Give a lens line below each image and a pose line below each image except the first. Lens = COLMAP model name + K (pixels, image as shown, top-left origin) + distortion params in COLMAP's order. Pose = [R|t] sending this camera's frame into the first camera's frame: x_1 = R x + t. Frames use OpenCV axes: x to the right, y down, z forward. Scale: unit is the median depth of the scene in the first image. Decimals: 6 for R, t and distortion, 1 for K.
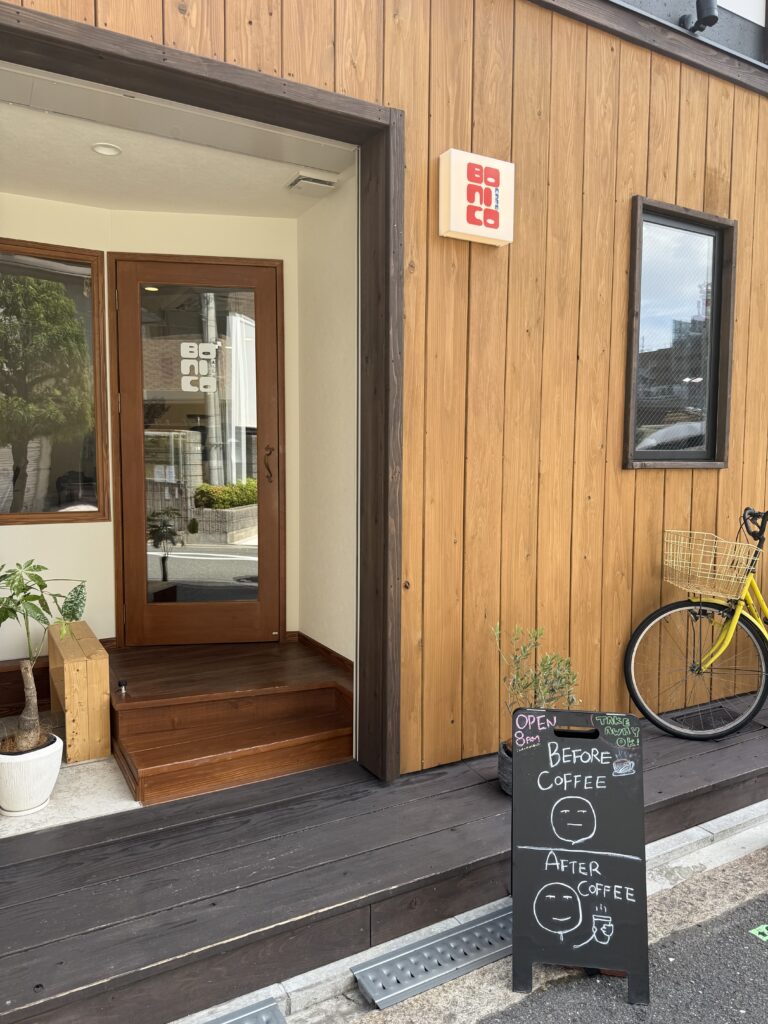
lens RADIAL K [[733.7, 0, 384.0], [0, 733.7, 512.0], [0, 0, 1]] dist [-0.003724, -0.002058]
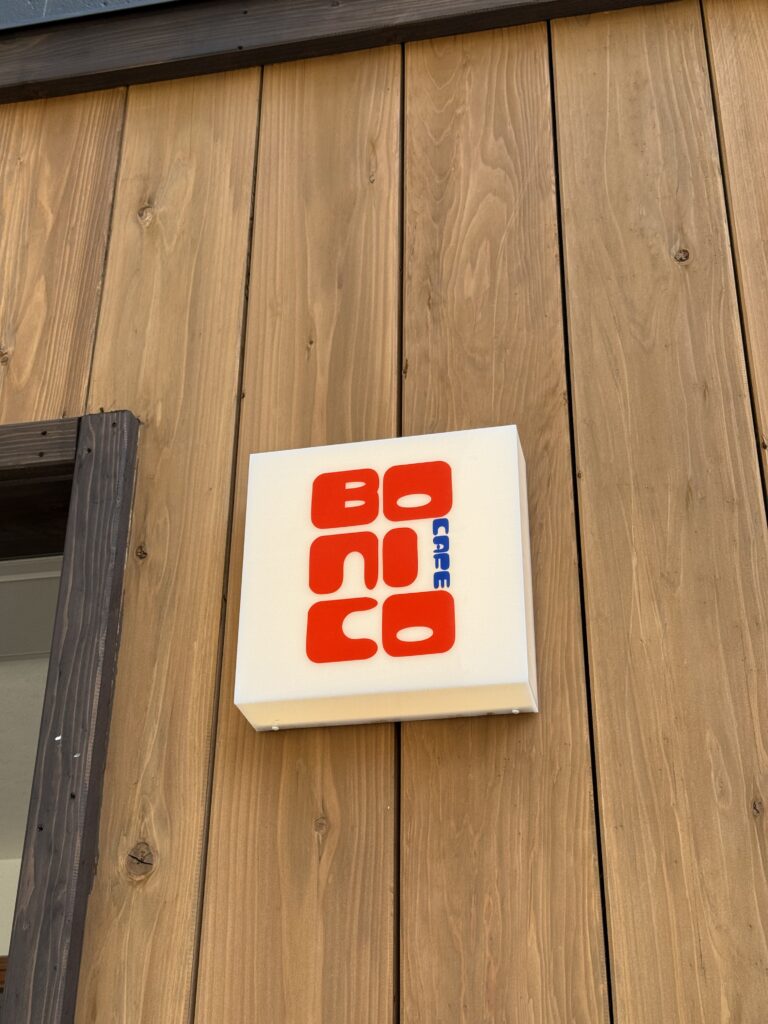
lens RADIAL K [[1452.2, 0, 384.0], [0, 1452.2, 512.0], [0, 0, 1]] dist [0.076335, 0.010185]
pose [[0.744147, -0.326038, -0.583047, 0.456393], [-0.062897, 0.834731, -0.547054, -0.150129], [0.665048, 0.443761, 0.600656, 0.668088]]
